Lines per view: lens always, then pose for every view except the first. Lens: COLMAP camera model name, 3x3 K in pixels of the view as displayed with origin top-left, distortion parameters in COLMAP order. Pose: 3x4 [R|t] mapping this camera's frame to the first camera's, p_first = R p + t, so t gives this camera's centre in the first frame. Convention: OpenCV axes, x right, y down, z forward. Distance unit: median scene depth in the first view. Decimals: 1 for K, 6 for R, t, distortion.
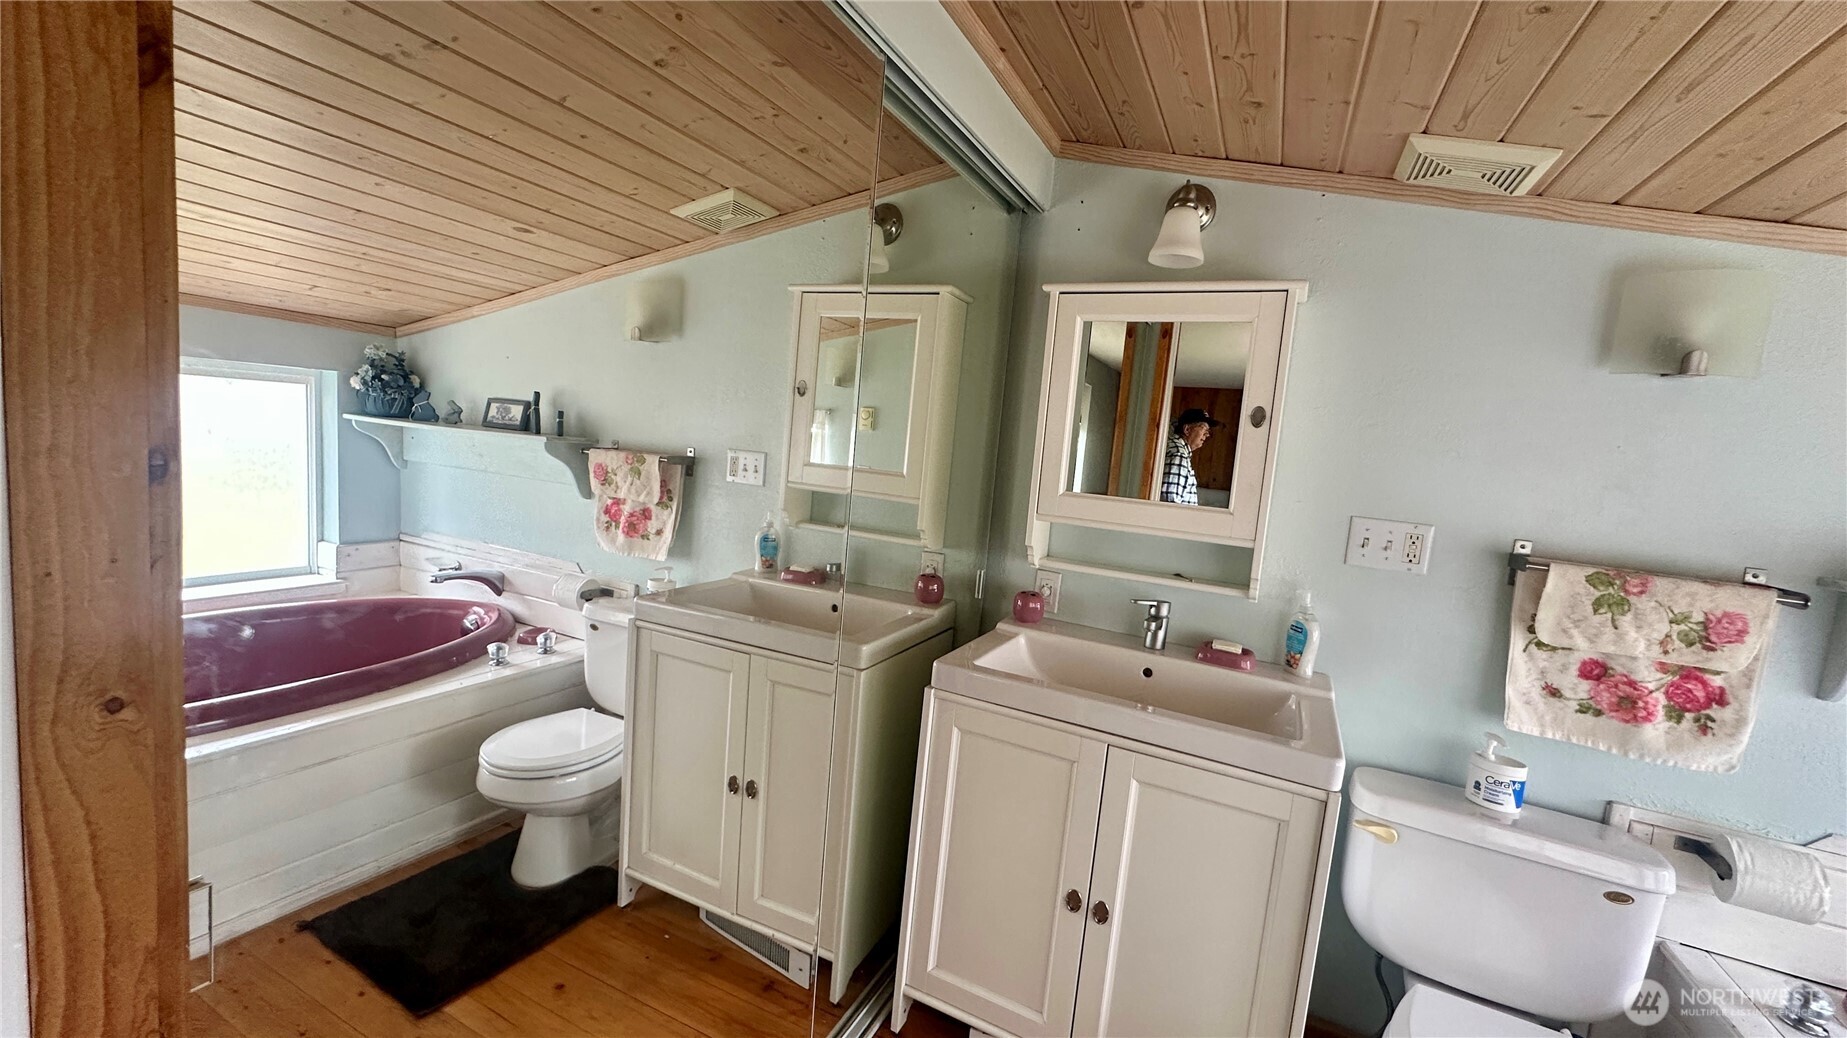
lens RADIAL K [[738.4, 0, 921.7], [0, 738.4, 516.2], [0, 0, 1]] dist [-0.002073, 0.000282]
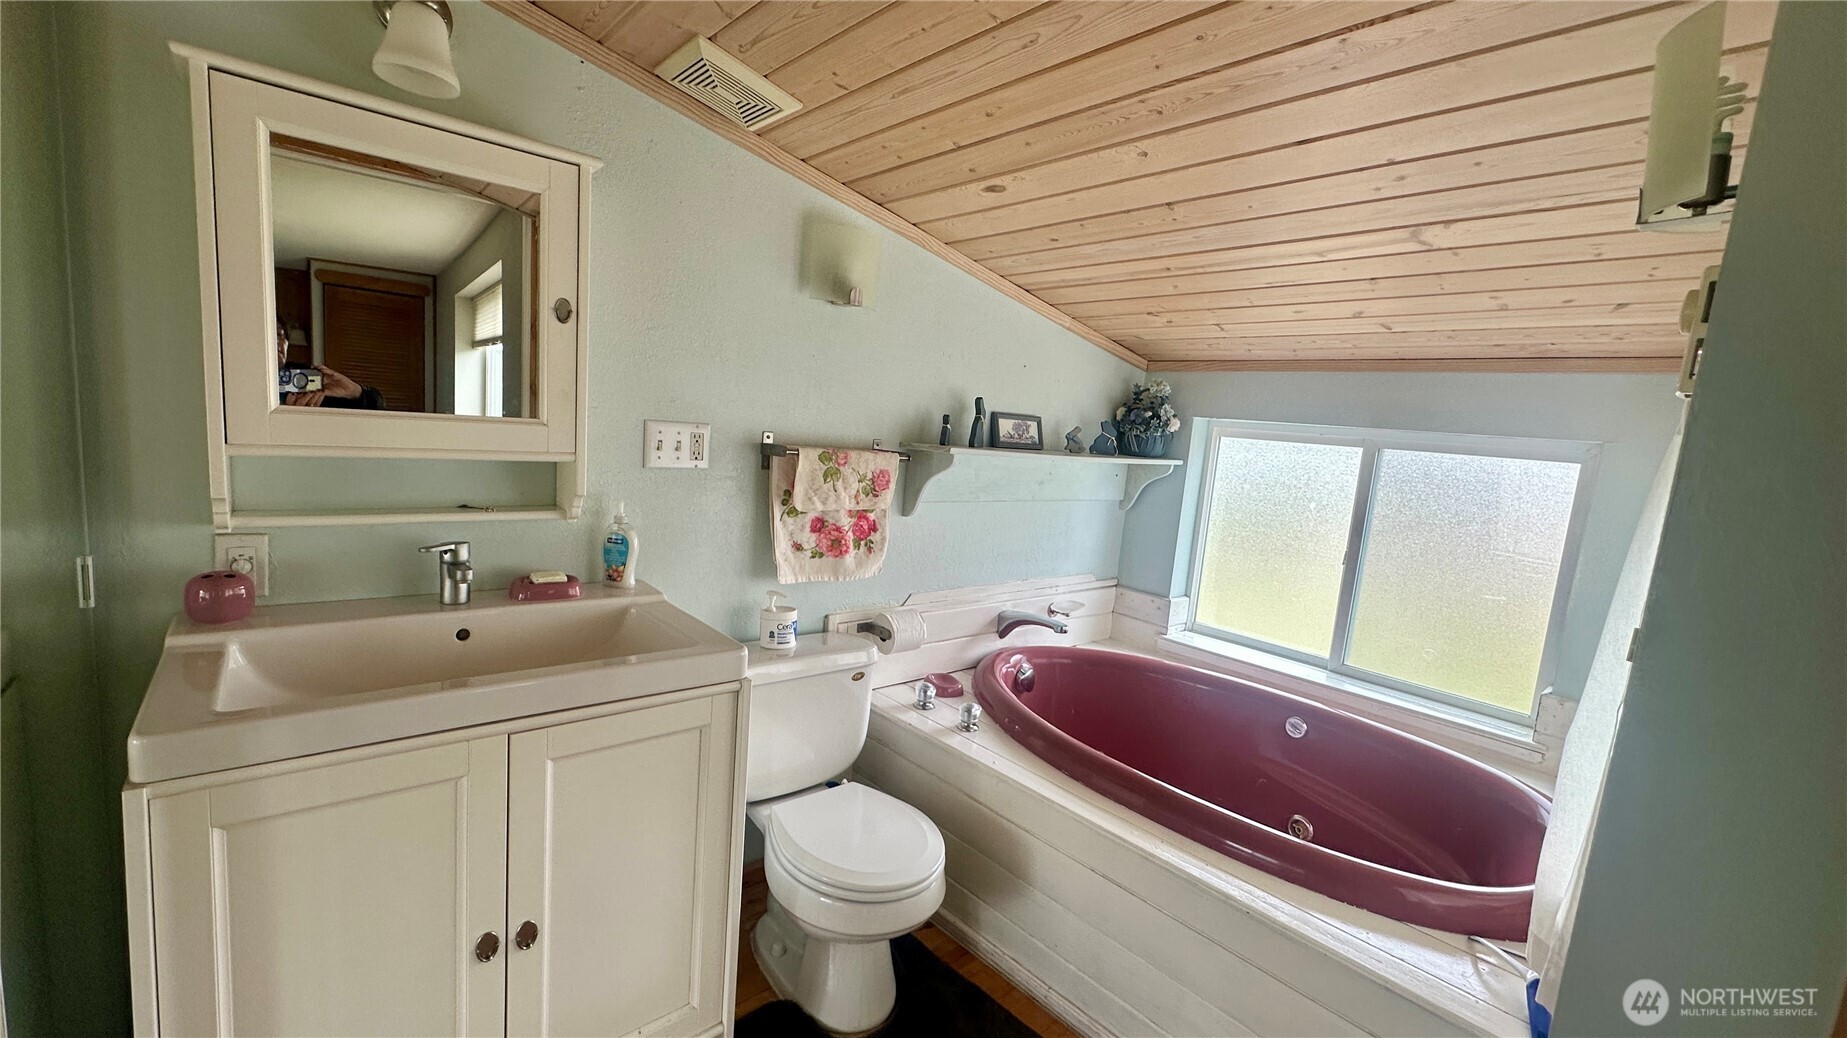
lens RADIAL K [[738.4, 0, 921.7], [0, 738.4, 516.2], [0, 0, 1]] dist [-0.002073, 0.000282]
pose [[0.390989, -0.173041, 0.903982, -0.229088], [0.053506, 0.984780, 0.165365, -0.019333], [-0.918839, -0.016287, 0.394297, 0.293124]]
